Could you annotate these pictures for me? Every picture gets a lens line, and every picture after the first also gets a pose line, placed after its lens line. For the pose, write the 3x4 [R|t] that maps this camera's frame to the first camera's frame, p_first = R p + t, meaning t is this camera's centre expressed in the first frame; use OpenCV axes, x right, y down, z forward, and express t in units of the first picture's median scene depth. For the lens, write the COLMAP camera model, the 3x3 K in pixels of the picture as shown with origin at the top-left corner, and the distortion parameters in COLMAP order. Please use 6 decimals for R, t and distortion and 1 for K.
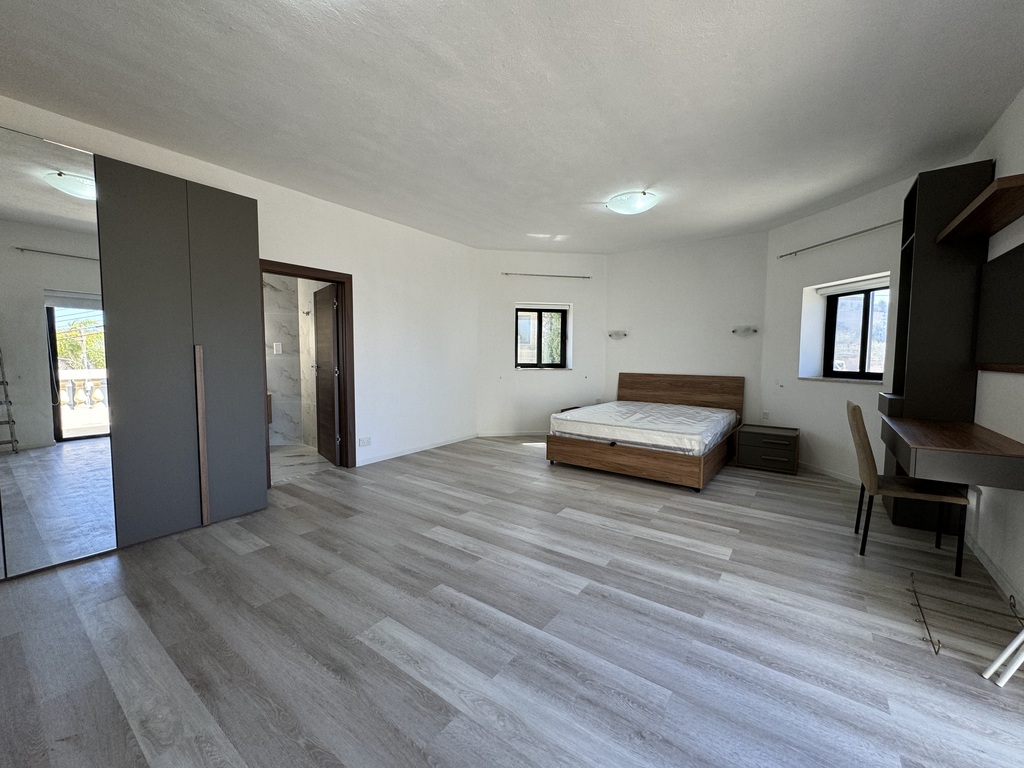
lens RADIAL K [[411.4, 0, 514.8], [0, 411.4, 383.2], [0, 0, 1]] dist [0.002716, 0.000330]
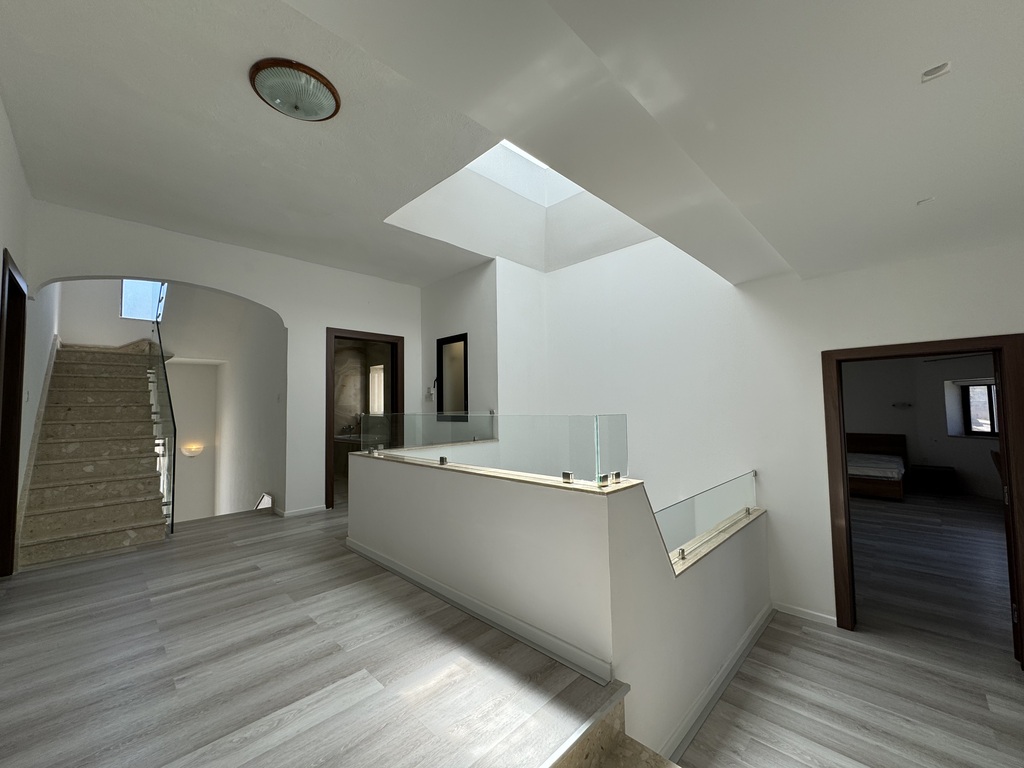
lens RADIAL K [[411.4, 0, 508.8], [0, 411.4, 385.2], [0, 0, 1]] dist [0.002716, 0.000330]
pose [[0.989665, -0.026278, -0.140972, -0.825917], [0.008080, 0.991723, -0.128139, -0.017707], [0.143172, 0.125676, 0.981686, -0.906157]]
